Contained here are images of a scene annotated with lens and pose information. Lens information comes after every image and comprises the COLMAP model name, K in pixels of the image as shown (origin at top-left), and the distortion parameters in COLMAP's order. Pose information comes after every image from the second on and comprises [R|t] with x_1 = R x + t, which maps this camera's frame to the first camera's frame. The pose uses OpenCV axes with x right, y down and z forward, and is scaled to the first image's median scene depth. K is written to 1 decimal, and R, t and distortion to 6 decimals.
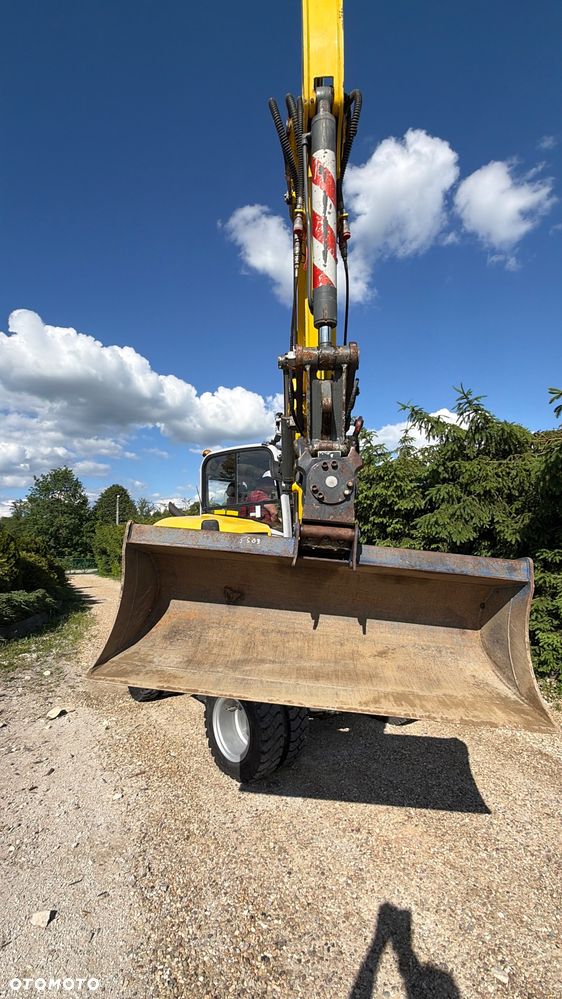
lens RADIAL K [[438.3, 0, 276.6], [0, 438.3, 499.8], [0, 0, 1]] dist [0.013783, -0.000053]
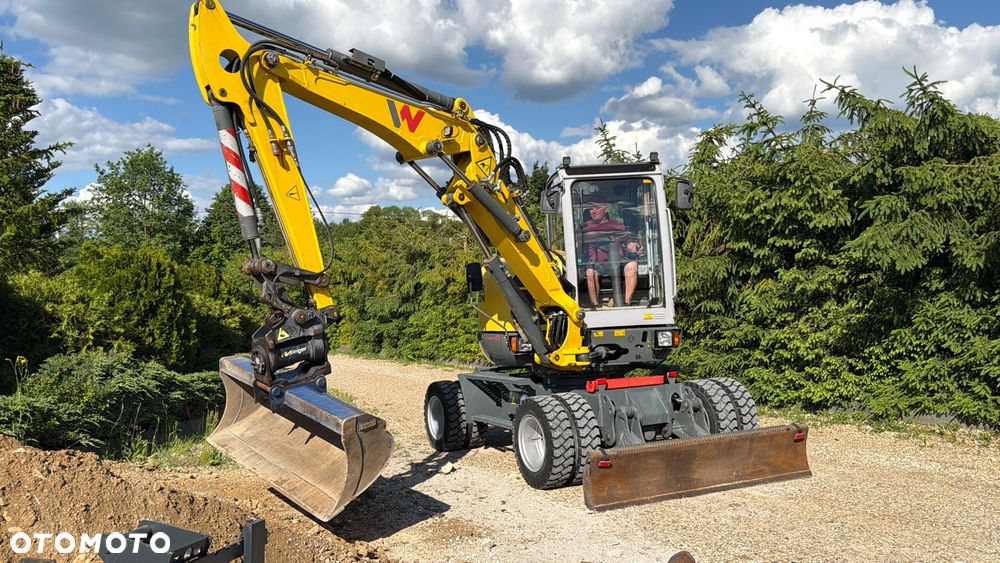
lens RADIAL K [[828.5, 0, 500.0], [0, 828.5, 283.9], [0, 0, 1]] dist [0.166281, -0.341520]
pose [[0.999718, -0.018743, -0.014568, -0.251545], [0.020154, 0.994408, 0.103666, -0.044606], [0.012543, -0.103930, 0.994506, -0.449687]]
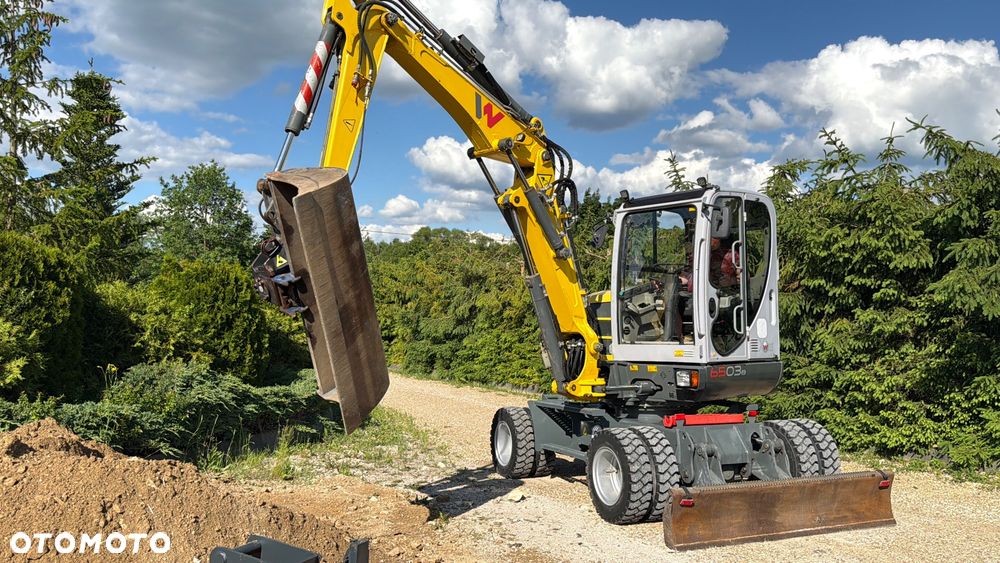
lens RADIAL K [[827.6, 0, 496.9], [0, 827.6, 282.9], [0, 0, 1]] dist [0.165204, -0.333092]
pose [[0.997296, 0.020774, -0.070487, -0.301405], [-0.015574, 0.997171, 0.073539, -0.049496], [0.071815, -0.072243, 0.994798, -0.452621]]
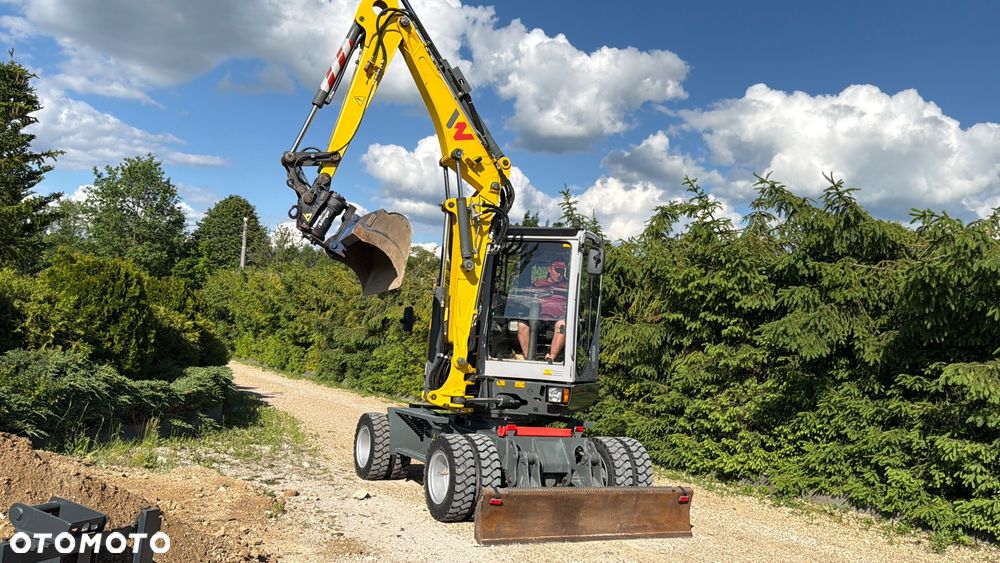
lens RADIAL K [[831.4, 0, 489.3], [0, 831.4, 281.4], [0, 0, 1]] dist [0.163227, -0.313057]
pose [[0.995747, 0.090926, -0.014817, -0.165265], [-0.090115, 0.994755, 0.048402, -0.064041], [0.019140, -0.046861, 0.998718, -0.558264]]
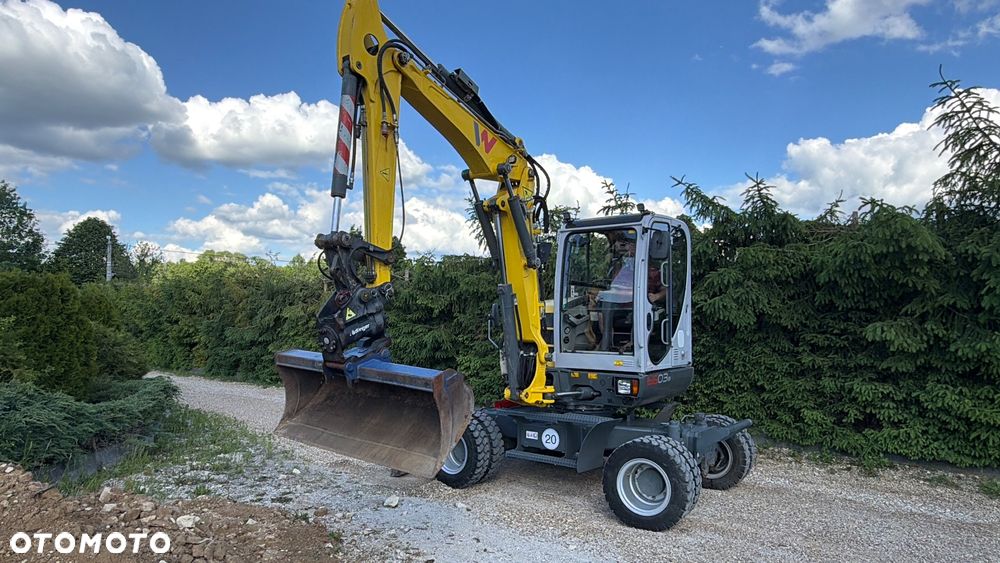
lens RADIAL K [[618.5, 0, 499.4], [0, 618.5, 286.3], [0, 0, 1]] dist [-0.000826, 0.001835]
pose [[0.957649, 0.037061, 0.285541, -0.476128], [-0.051027, 0.997830, 0.041623, -0.024751], [-0.283379, -0.054431, 0.957462, -0.194127]]
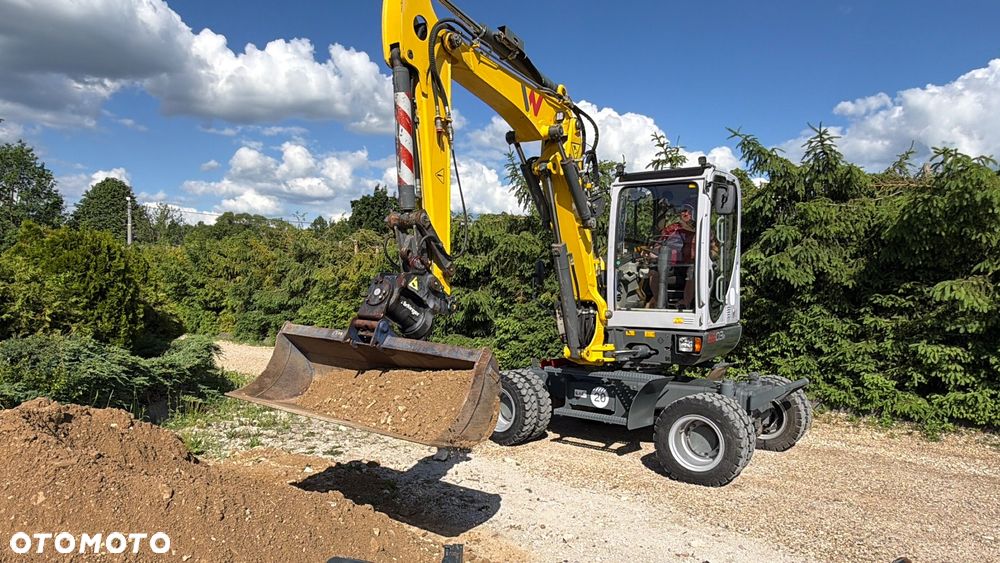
lens RADIAL K [[663.1, 0, 497.2], [0, 663.1, 287.4], [0, 0, 1]] dist [-0.002235, 0.002720]
pose [[0.971037, 0.023942, 0.237726, -0.516365], [-0.048774, 0.993879, 0.099127, -0.011979], [-0.233897, -0.107851, 0.966261, -0.238540]]
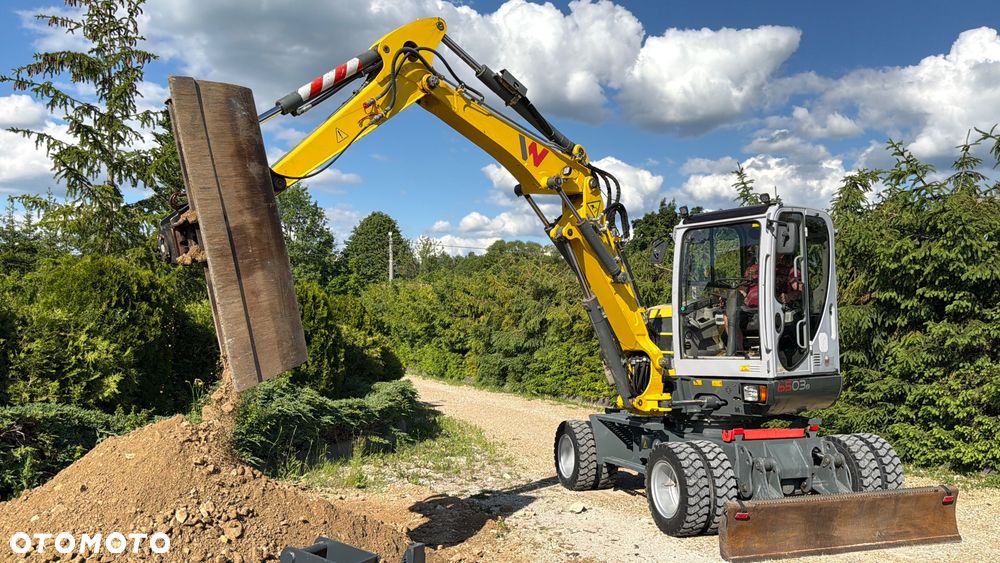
lens RADIAL K [[827.6, 0, 496.9], [0, 827.6, 282.9], [0, 0, 1]] dist [0.165204, -0.333092]
pose [[0.986737, 0.008868, -0.162086, -0.272106], [0.000862, 0.998206, 0.059860, -0.060554], [0.162326, -0.059206, 0.984959, -0.493241]]
